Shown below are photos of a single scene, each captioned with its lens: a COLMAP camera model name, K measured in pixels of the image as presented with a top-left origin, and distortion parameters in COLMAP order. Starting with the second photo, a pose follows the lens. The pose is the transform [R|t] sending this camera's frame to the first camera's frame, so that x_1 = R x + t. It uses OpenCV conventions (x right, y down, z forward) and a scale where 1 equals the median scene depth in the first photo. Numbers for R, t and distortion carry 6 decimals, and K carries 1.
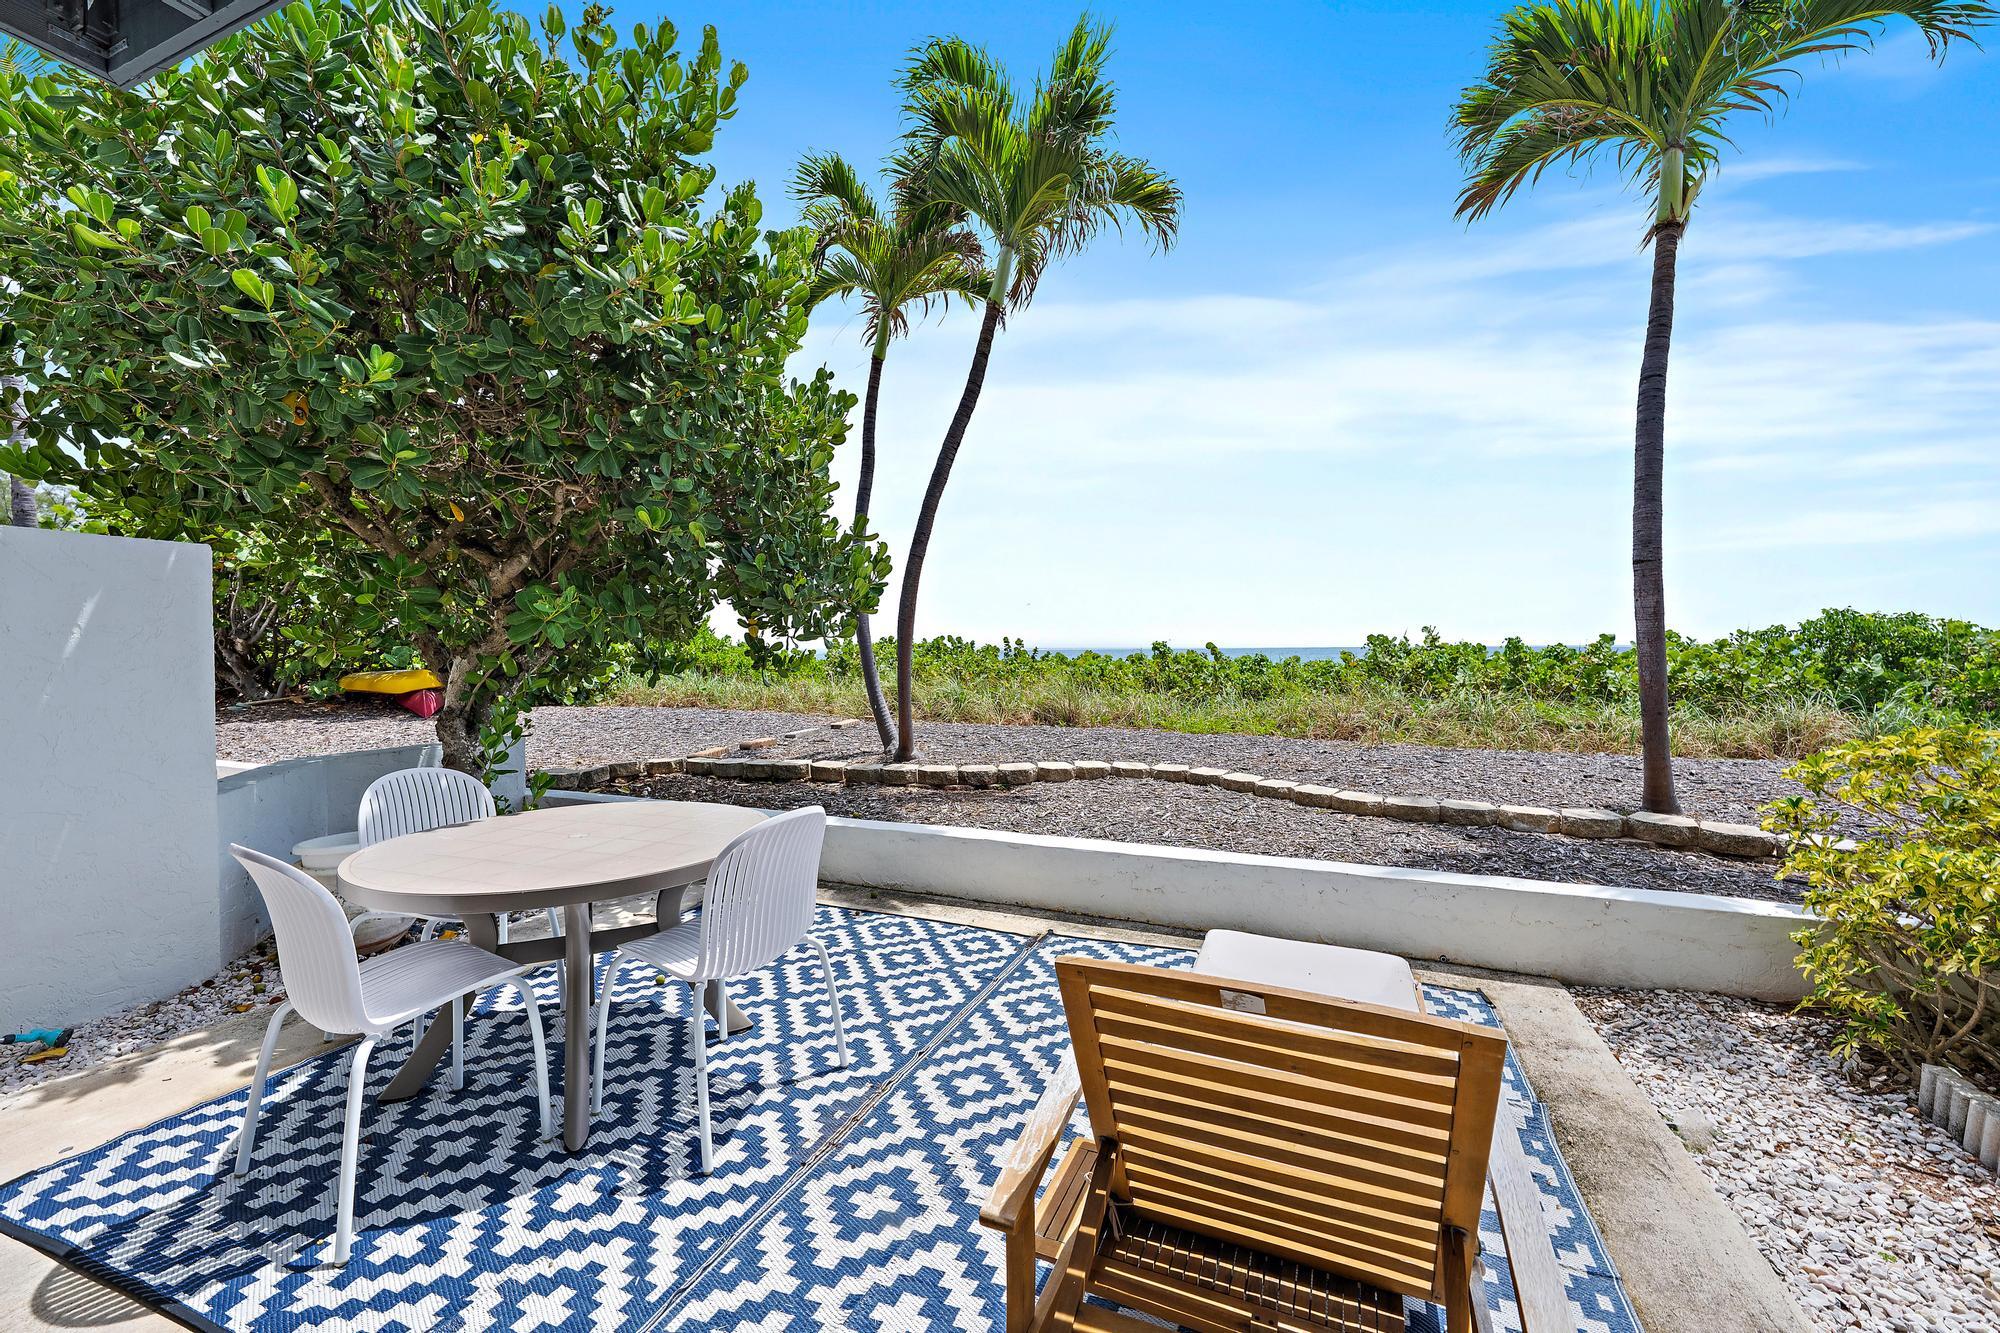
lens RADIAL K [[796.4, 0, 1000.0], [0, 796.4, 666.5], [0, 0, 1]] dist [-0.001704, -0.000223]
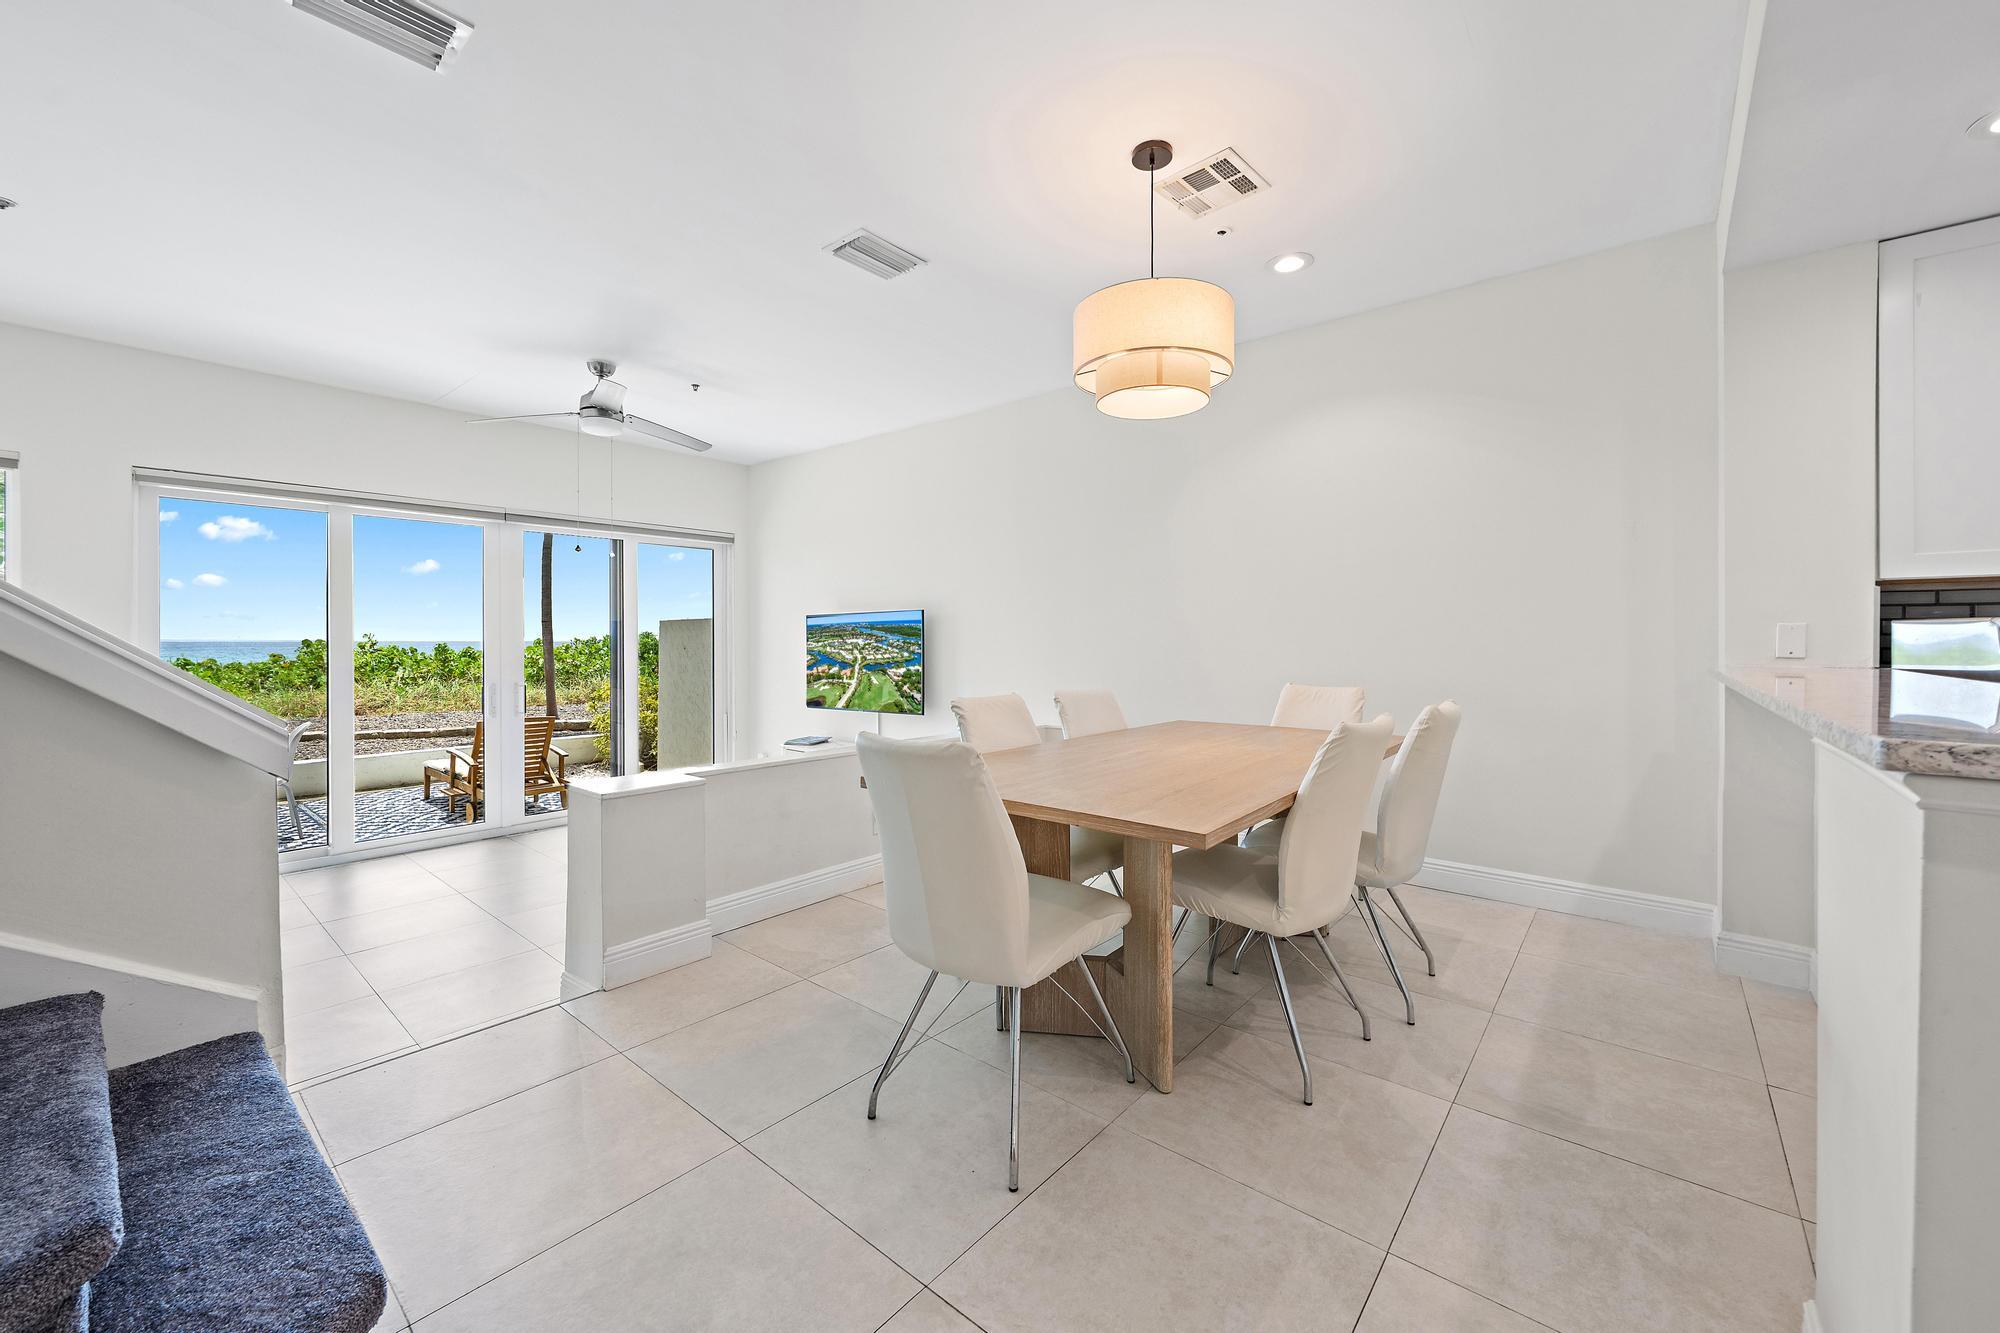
lens RADIAL K [[770.1, 0, 1012.8], [0, 770.1, 644.0], [0, 0, 1]] dist [0.000143, 0.000094]
pose [[0.298348, -0.003241, 0.954452, -0.609348], [0.024432, 0.999692, -0.004243, -0.008010], [-0.954145, 0.024585, 0.298335, -0.643184]]
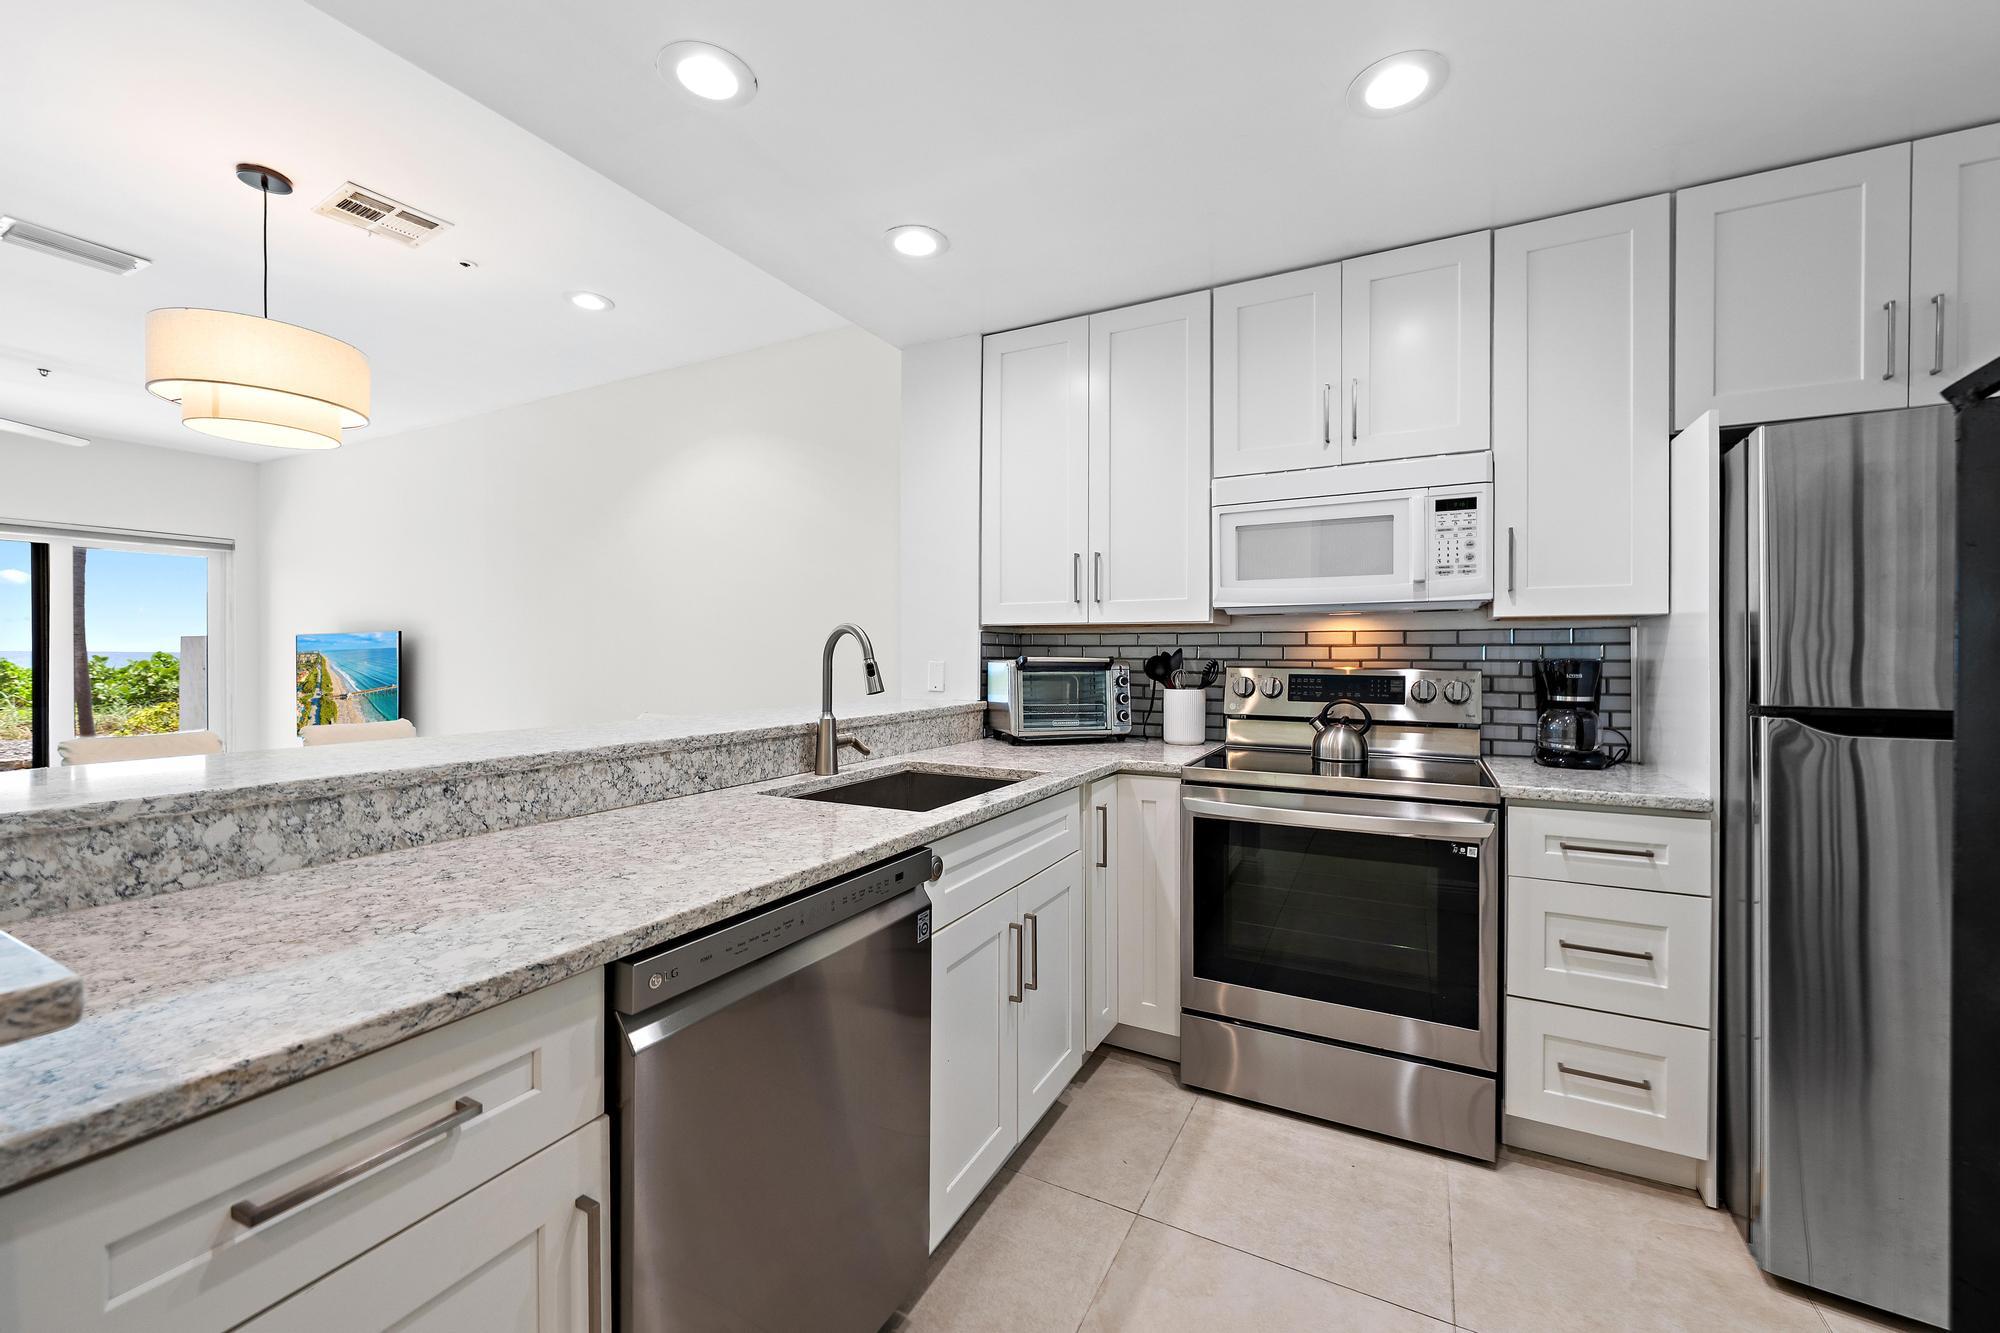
lens RADIAL K [[778.7, 0, 1010.2], [0, 778.7, 653.8], [0, 0, 1]] dist [0.000354, -0.000036]
pose [[0.091415, 0.001653, 0.995812, -0.572429], [0.020997, 0.999773, -0.003587, -0.011585], [-0.995592, 0.021237, 0.091359, -0.929600]]
